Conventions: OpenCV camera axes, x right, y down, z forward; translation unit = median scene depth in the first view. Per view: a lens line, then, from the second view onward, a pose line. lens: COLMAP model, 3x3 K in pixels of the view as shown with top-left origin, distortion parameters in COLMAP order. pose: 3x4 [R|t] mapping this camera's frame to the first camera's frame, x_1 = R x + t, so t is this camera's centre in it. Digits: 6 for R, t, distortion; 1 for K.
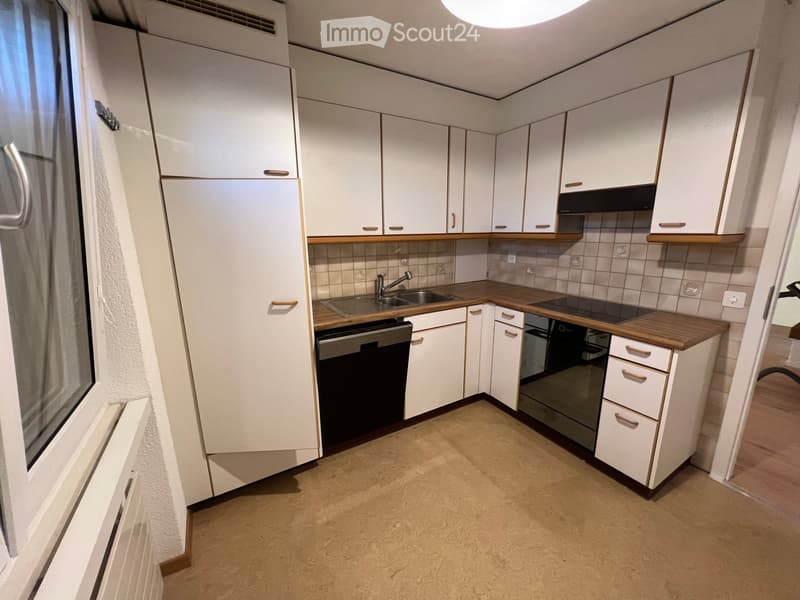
lens RADIAL K [[319.7, 0, 398.3], [0, 319.7, 302.1], [0, 0, 1]] dist [-0.000271, -0.000271]
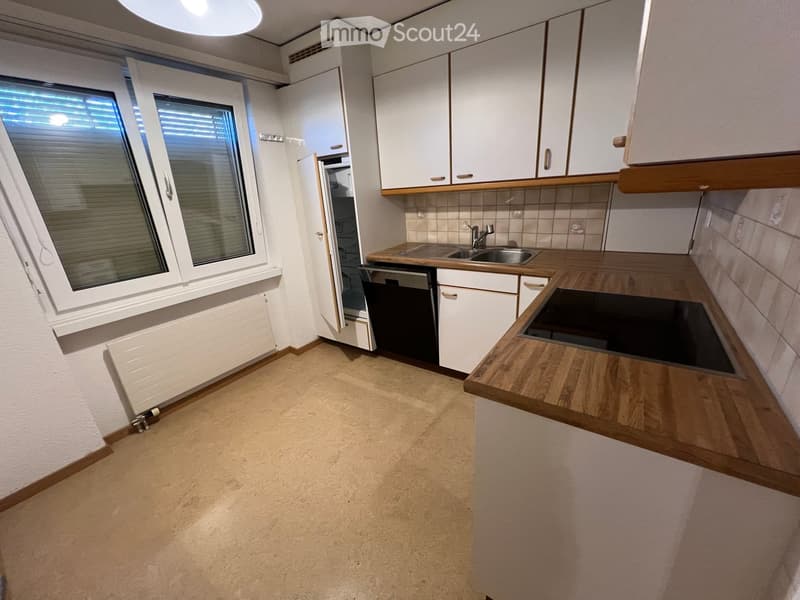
lens RADIAL K [[319.7, 0, 402.3], [0, 319.7, 300.5], [0, 0, 1]] dist [-0.000271, -0.000271]
pose [[0.415273, 0.280445, -0.865389, 0.781843], [-0.143794, 0.959571, 0.241964, -0.074442], [0.898260, 0.023956, 0.438811, 0.394517]]
